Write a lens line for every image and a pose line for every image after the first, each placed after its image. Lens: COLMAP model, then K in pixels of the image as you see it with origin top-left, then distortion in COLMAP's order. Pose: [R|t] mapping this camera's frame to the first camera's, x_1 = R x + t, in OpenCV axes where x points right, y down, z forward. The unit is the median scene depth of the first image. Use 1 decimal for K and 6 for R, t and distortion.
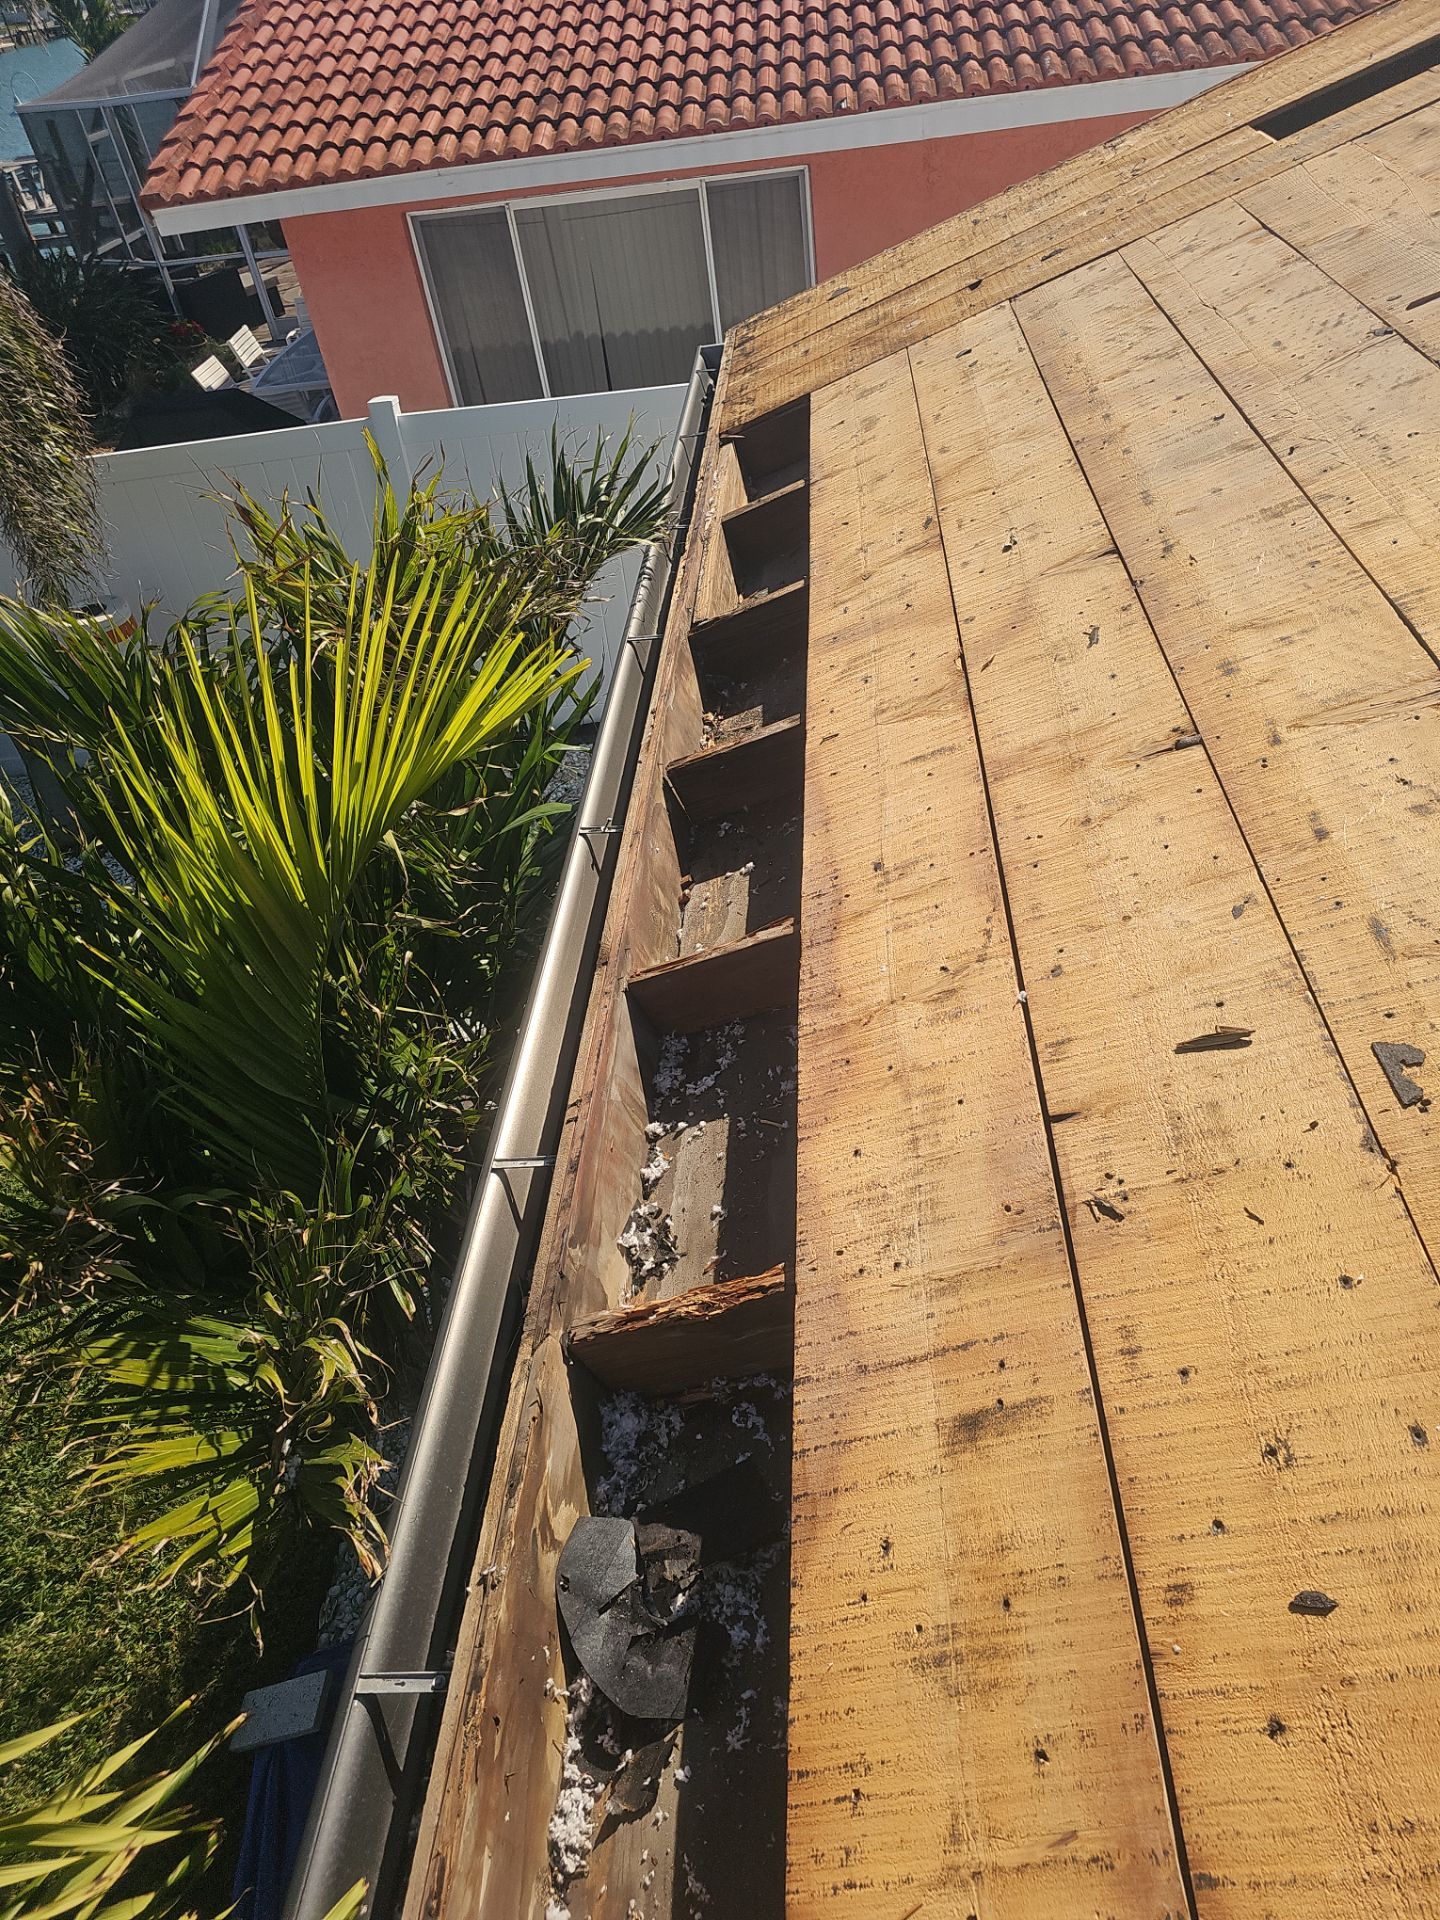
lens RADIAL K [[1345.5, 0, 720.0], [0, 1345.5, 960.0], [0, 0, 1]] dist [0.058087, -0.059090]
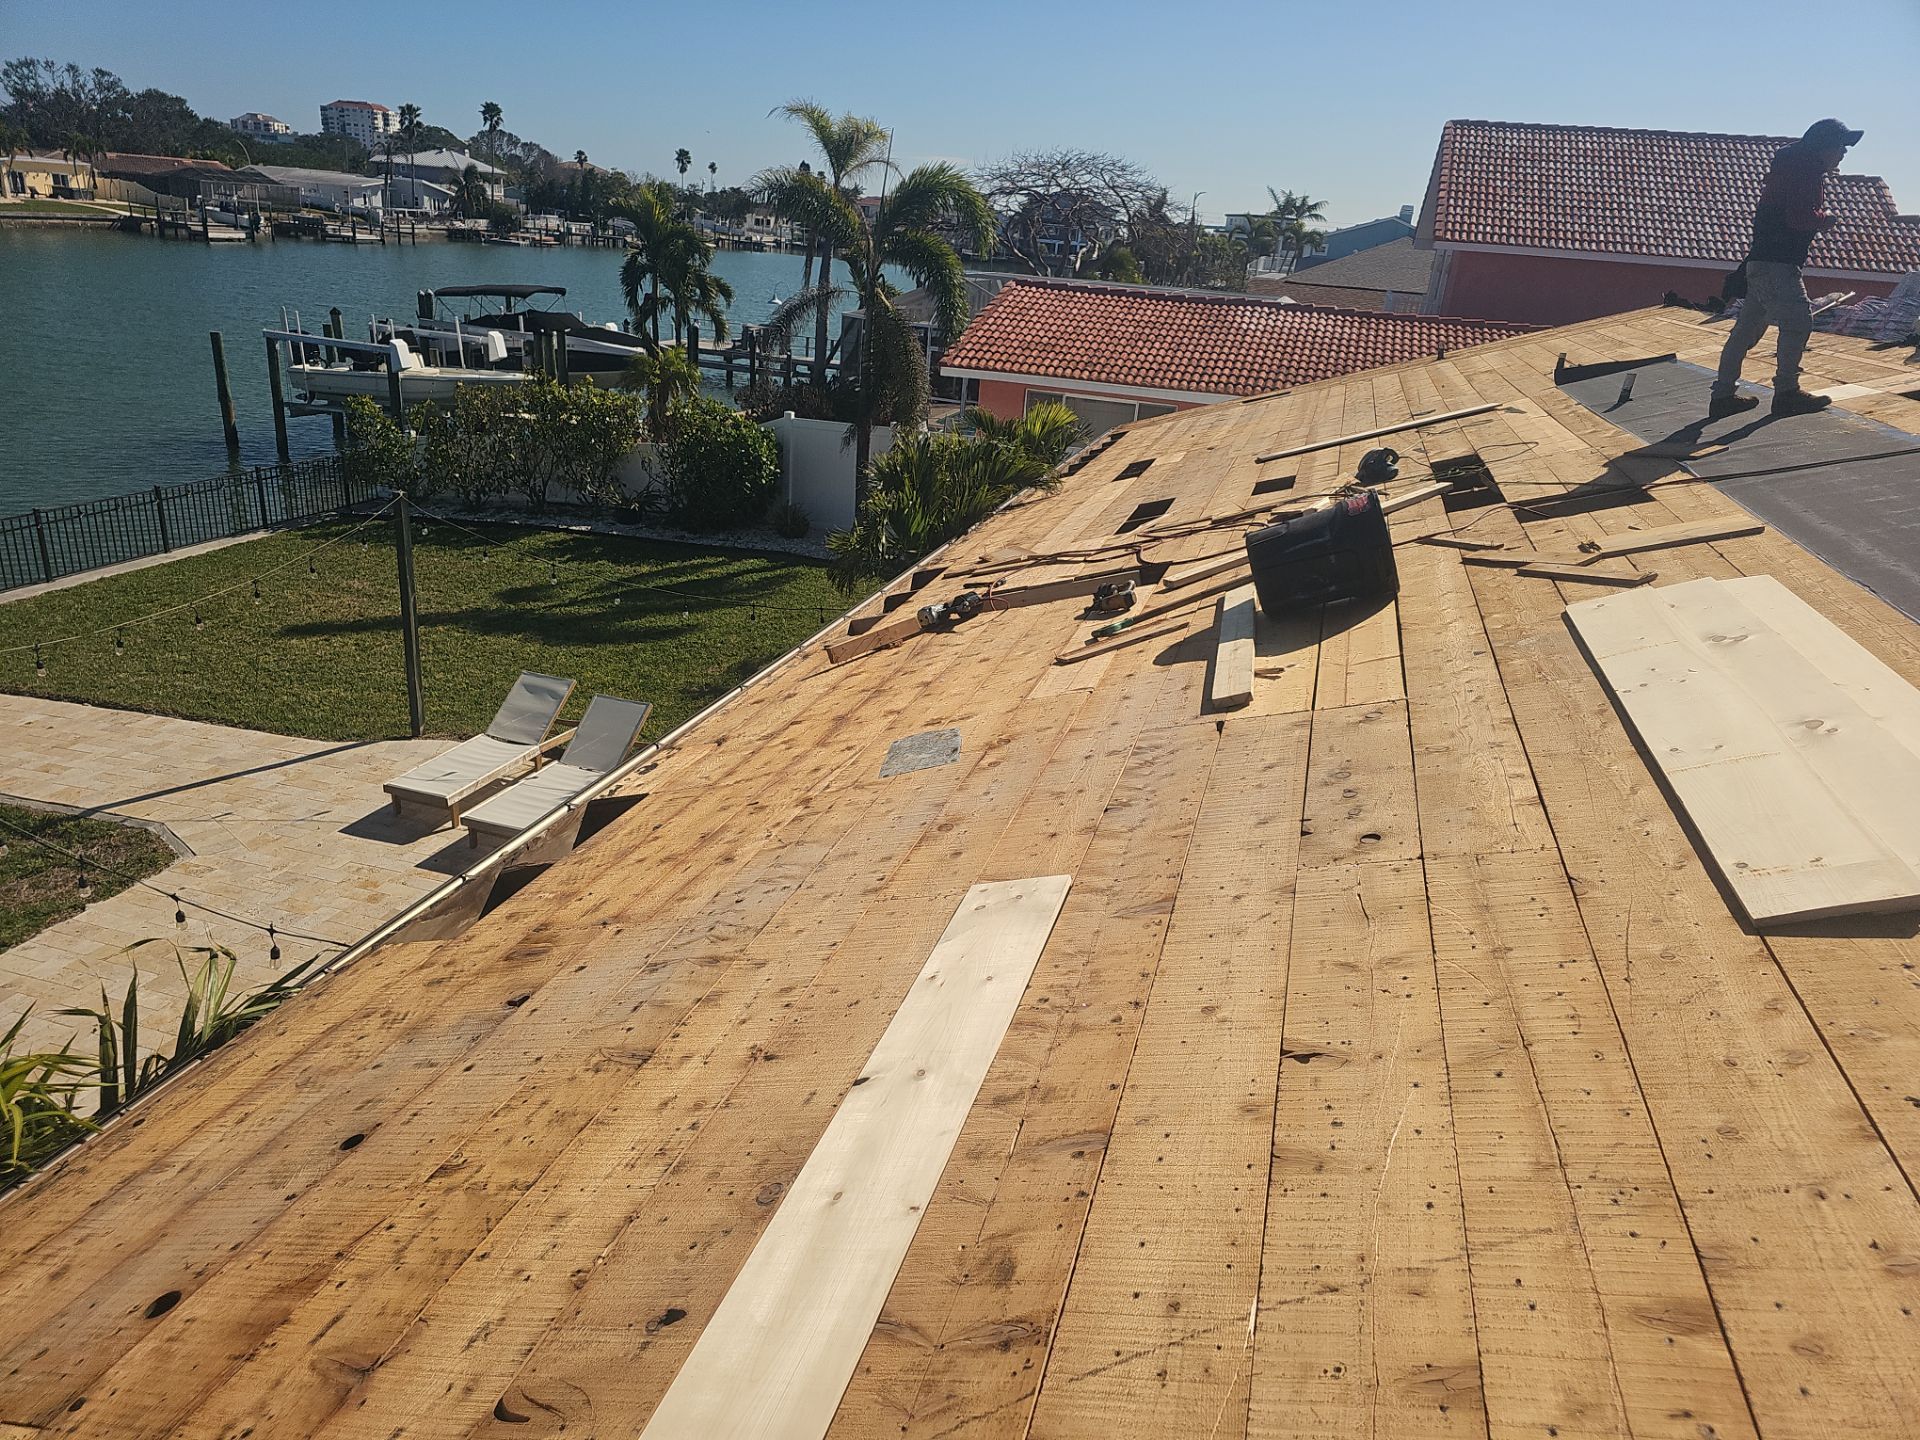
lens RADIAL K [[1345.5, 0, 960.0], [0, 1345.5, 720.0], [0, 0, 1]] dist [0.058087, -0.059090]
pose [[0.957386, 0.254353, -0.136811, 0.179724], [-0.284417, 0.912658, -0.293534, 0.906123], [0.050200, 0.319936, 0.946108, -1.373833]]
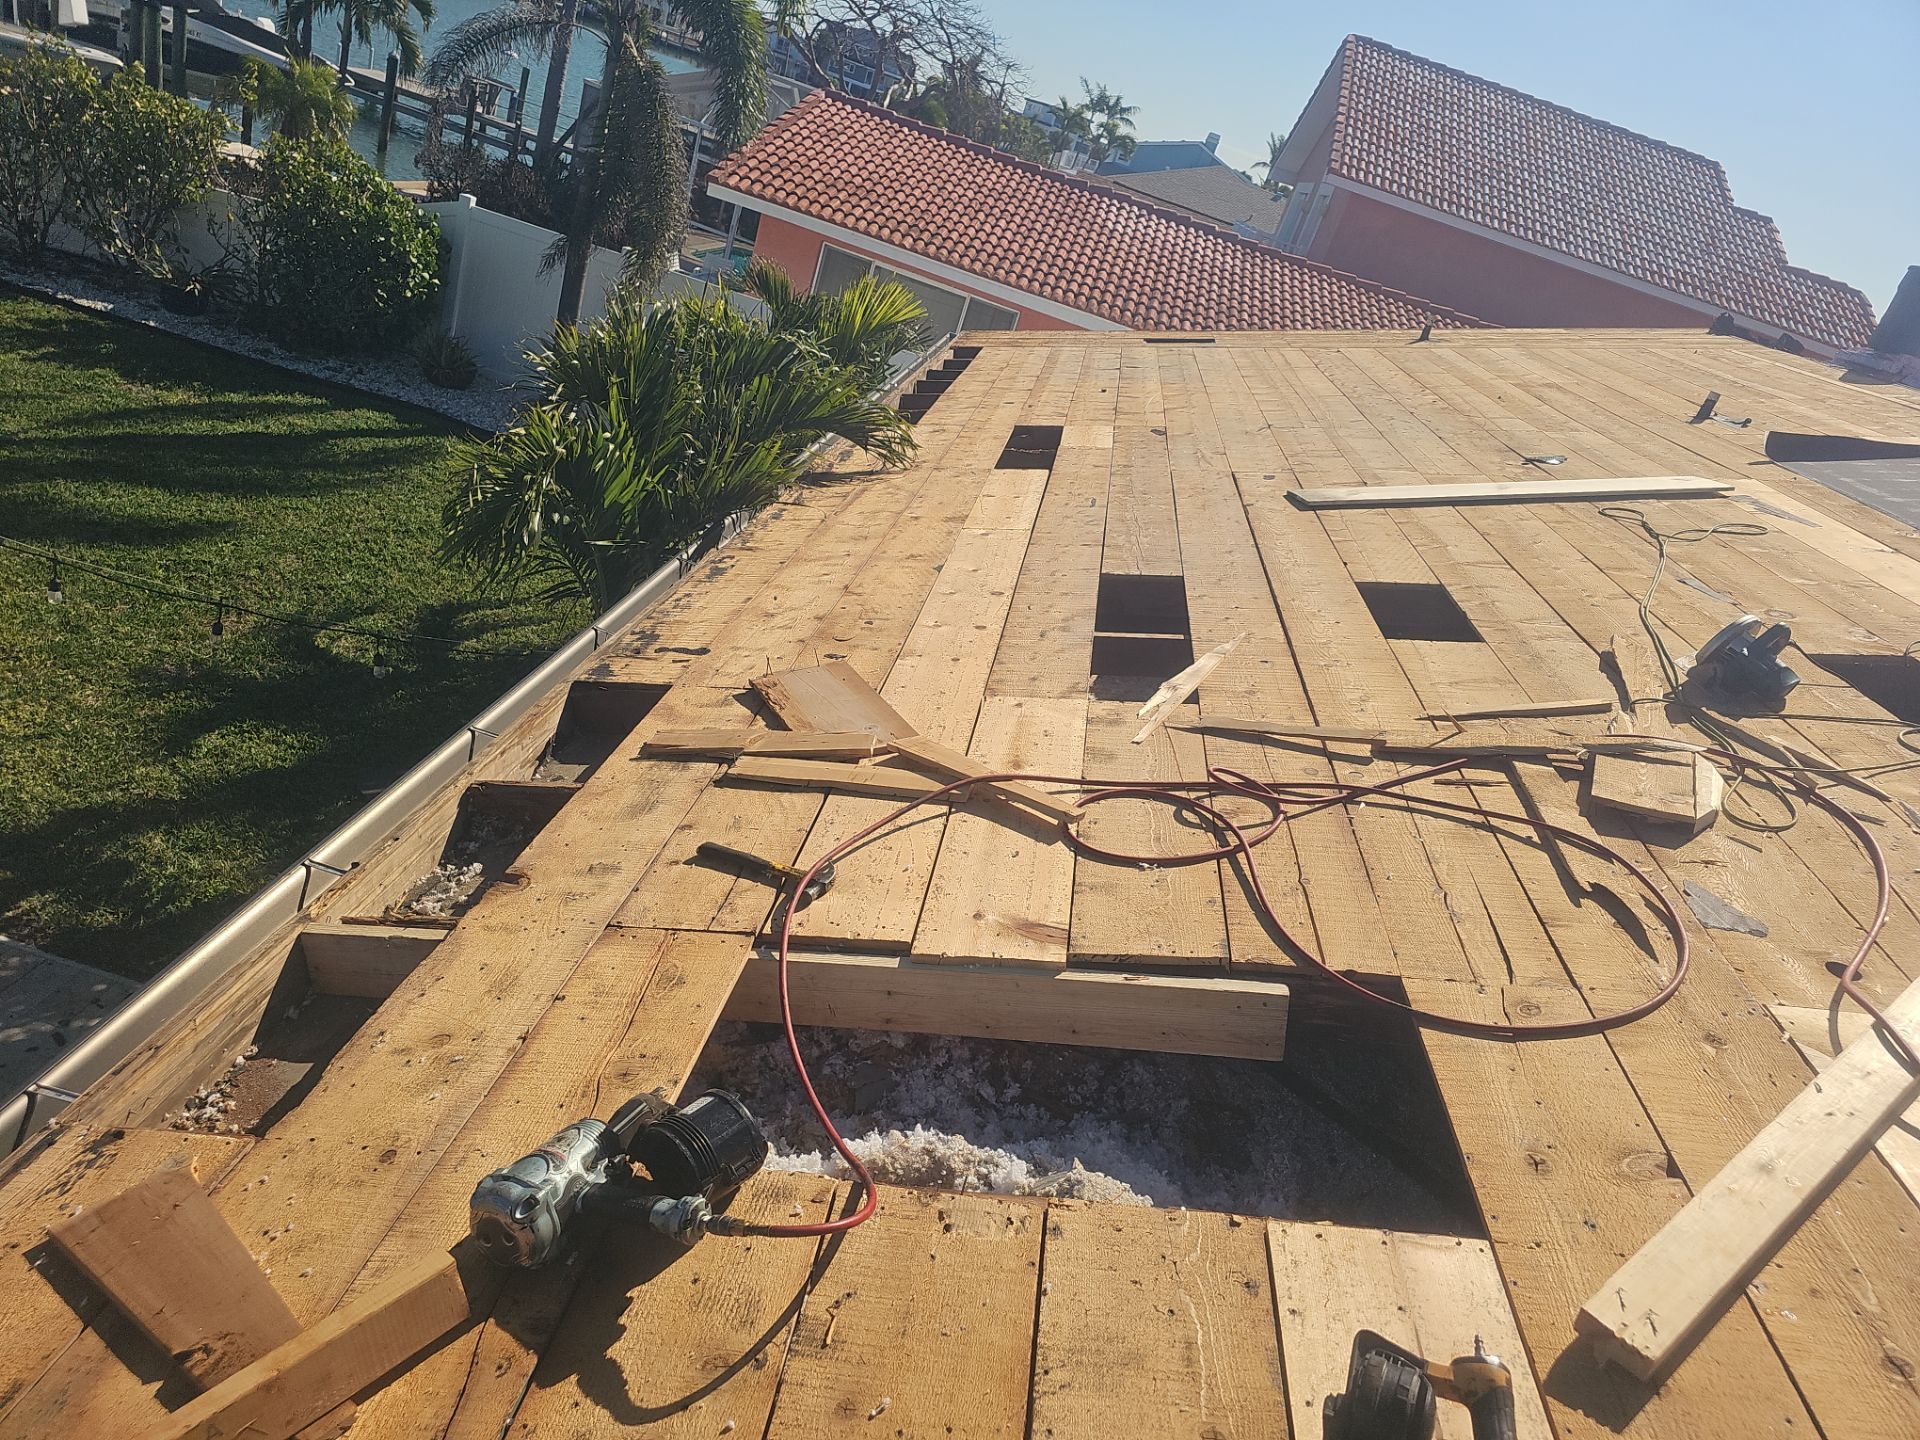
lens RADIAL K [[1345.5, 0, 960.0], [0, 1345.5, 720.0], [0, 0, 1]] dist [0.058087, -0.059090]
pose [[0.907785, 0.406898, 0.101789, 0.026346], [-0.366760, 0.887794, -0.278046, 0.549300], [-0.203503, 0.215074, 0.955159, -0.774636]]
